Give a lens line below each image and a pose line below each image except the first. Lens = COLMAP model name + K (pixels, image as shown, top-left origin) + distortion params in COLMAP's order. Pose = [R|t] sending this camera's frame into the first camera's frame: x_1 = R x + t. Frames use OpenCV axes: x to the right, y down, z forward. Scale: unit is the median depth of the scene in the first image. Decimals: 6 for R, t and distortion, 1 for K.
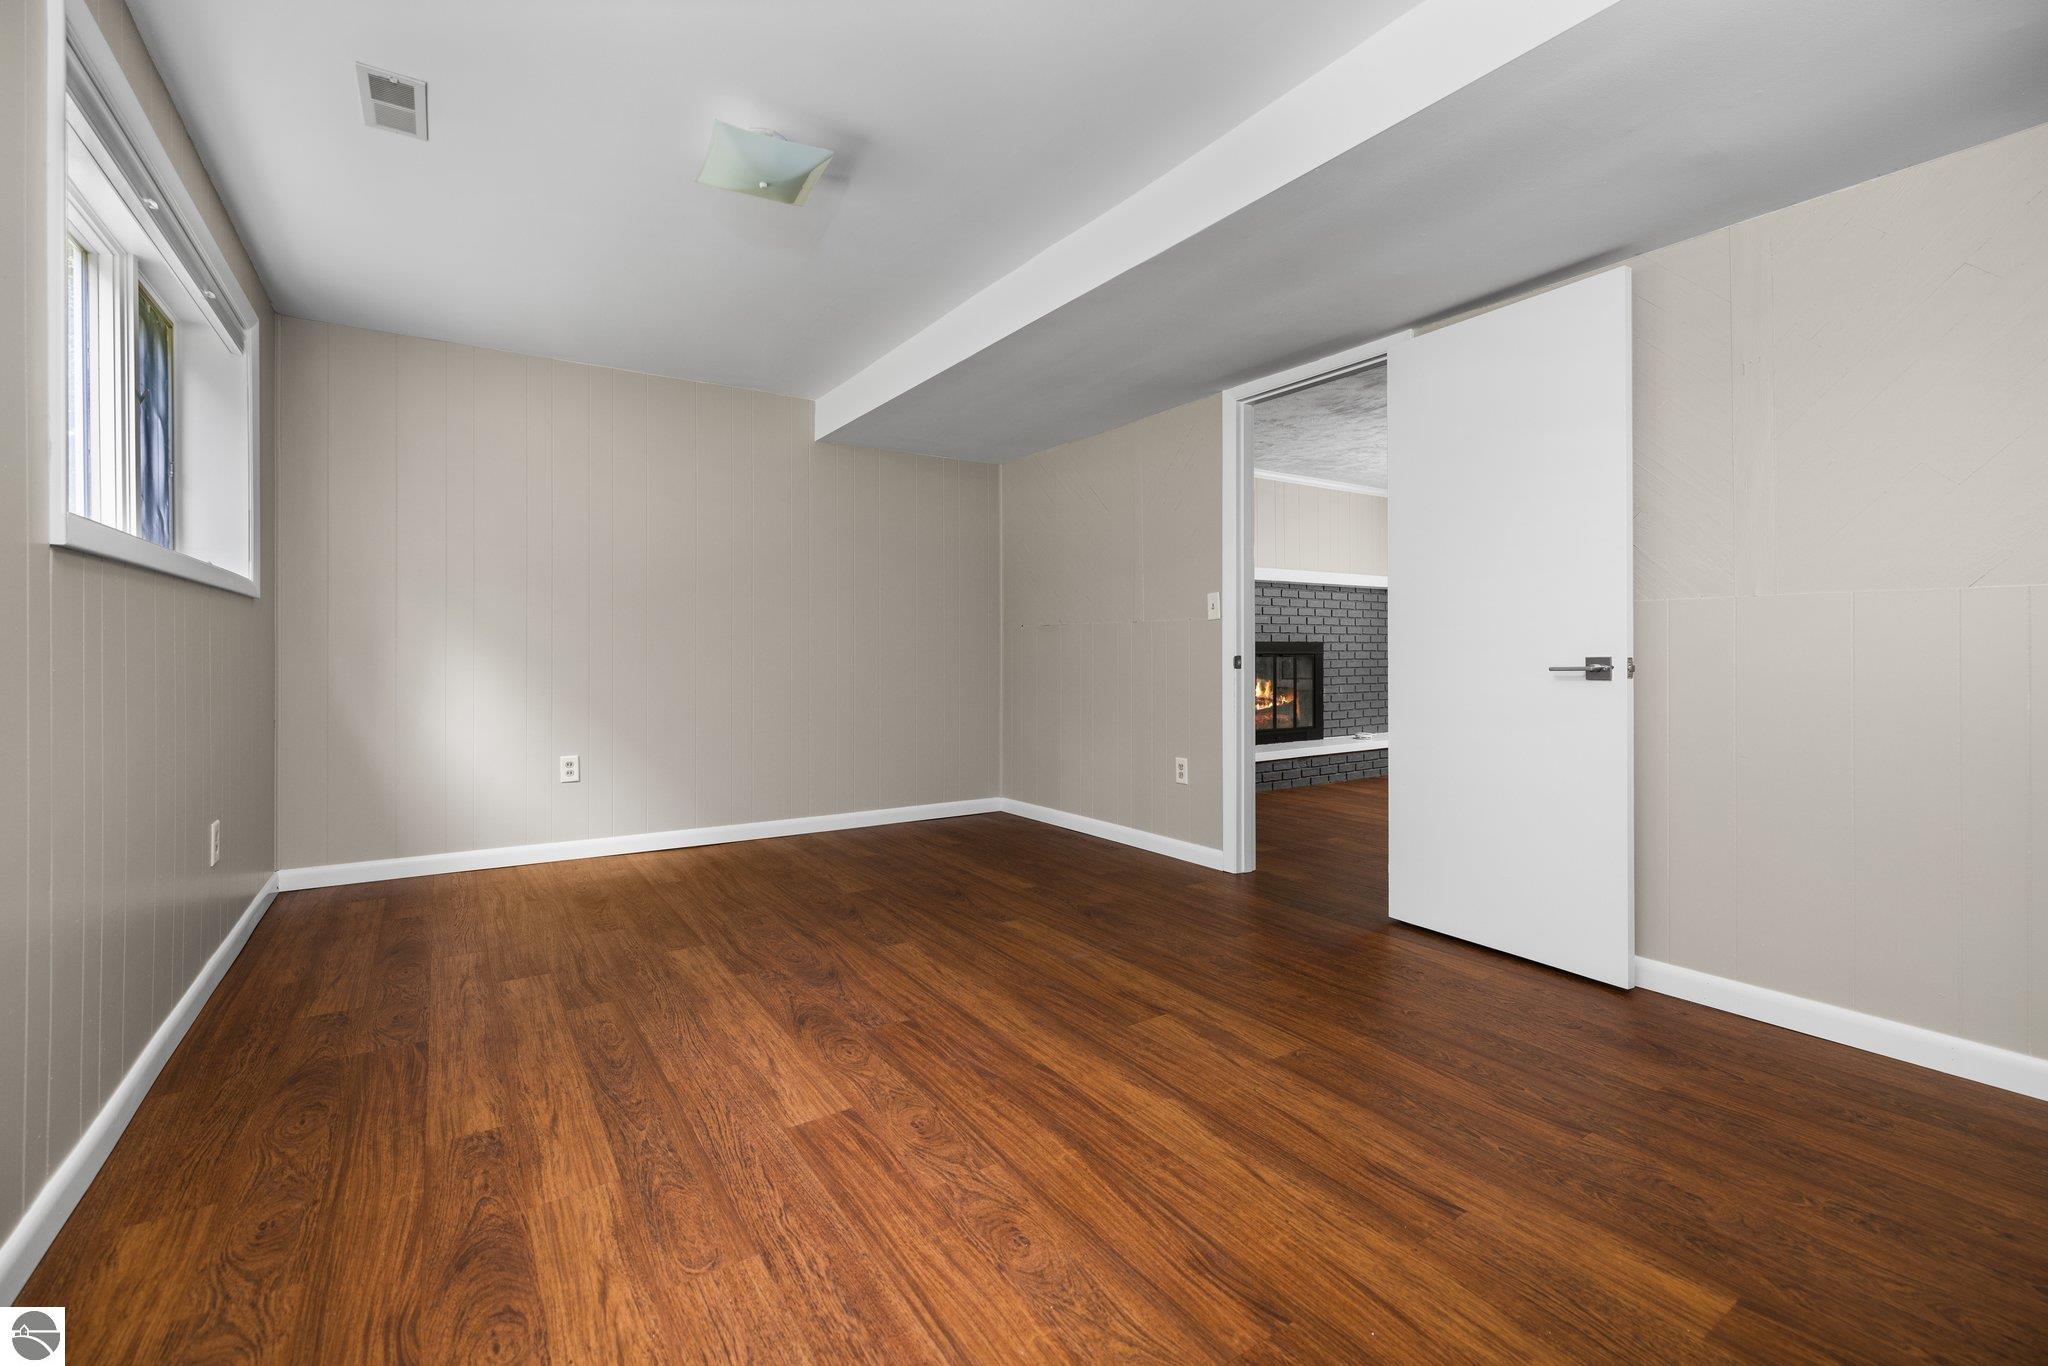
lens RADIAL K [[892.2, 0, 1006.4], [0, 892.2, 666.8], [0, 0, 1]] dist [0.010809, 0.000285]
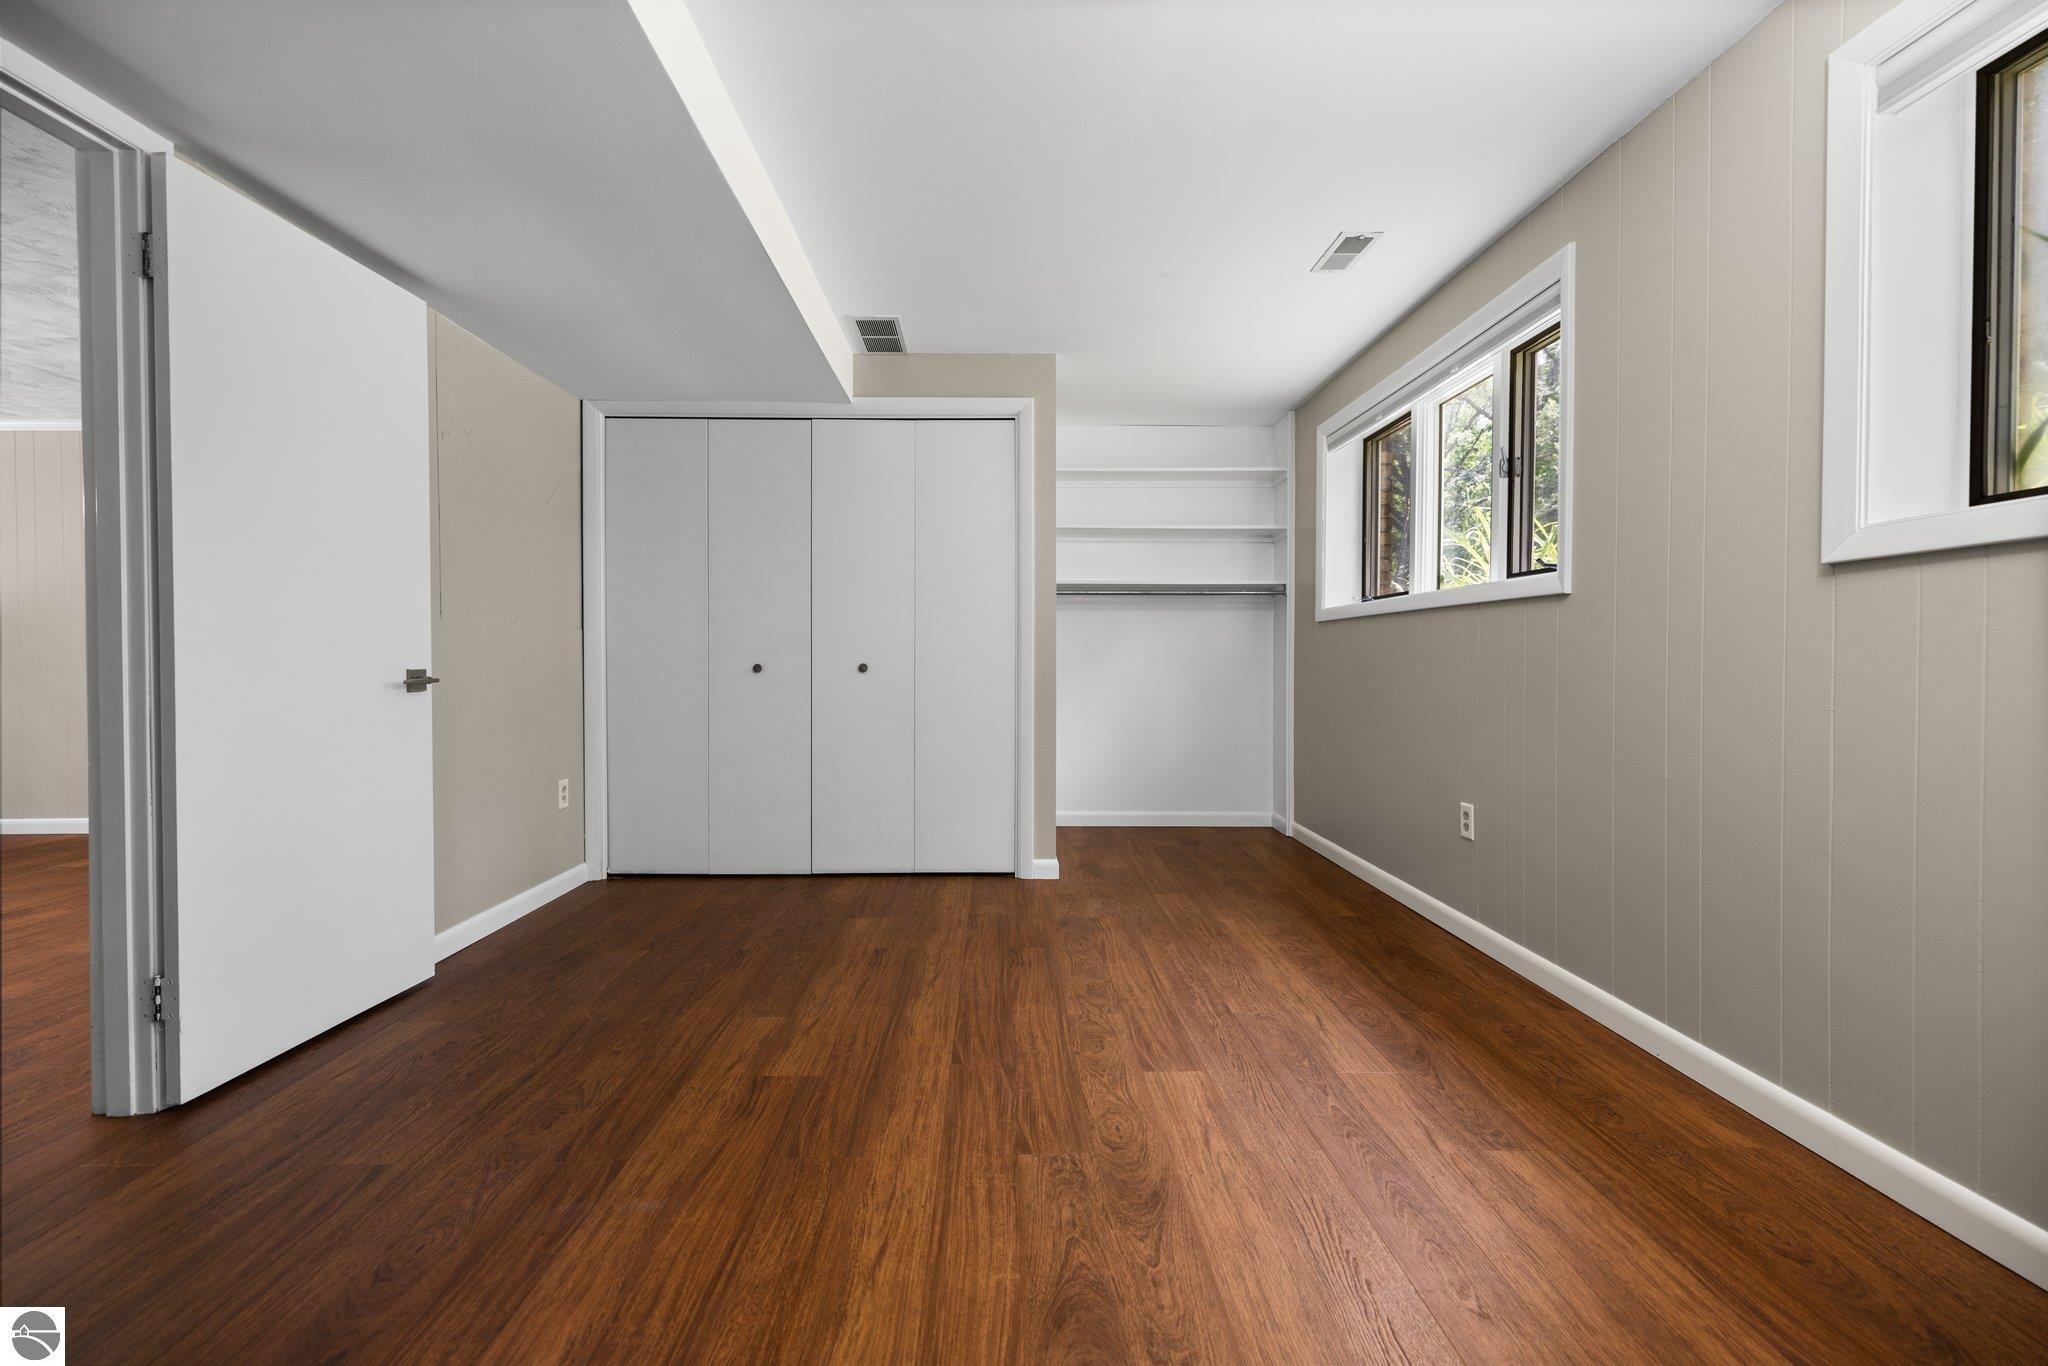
lens RADIAL K [[892.2, 0, 1006.0], [0, 892.2, 675.5], [0, 0, 1]] dist [0.010809, 0.000285]
pose [[-0.852032, -0.004571, 0.523470, -0.551299], [0.013715, 0.999424, 0.031051, -0.033566], [-0.523311, 0.033636, -0.851478, 1.835461]]
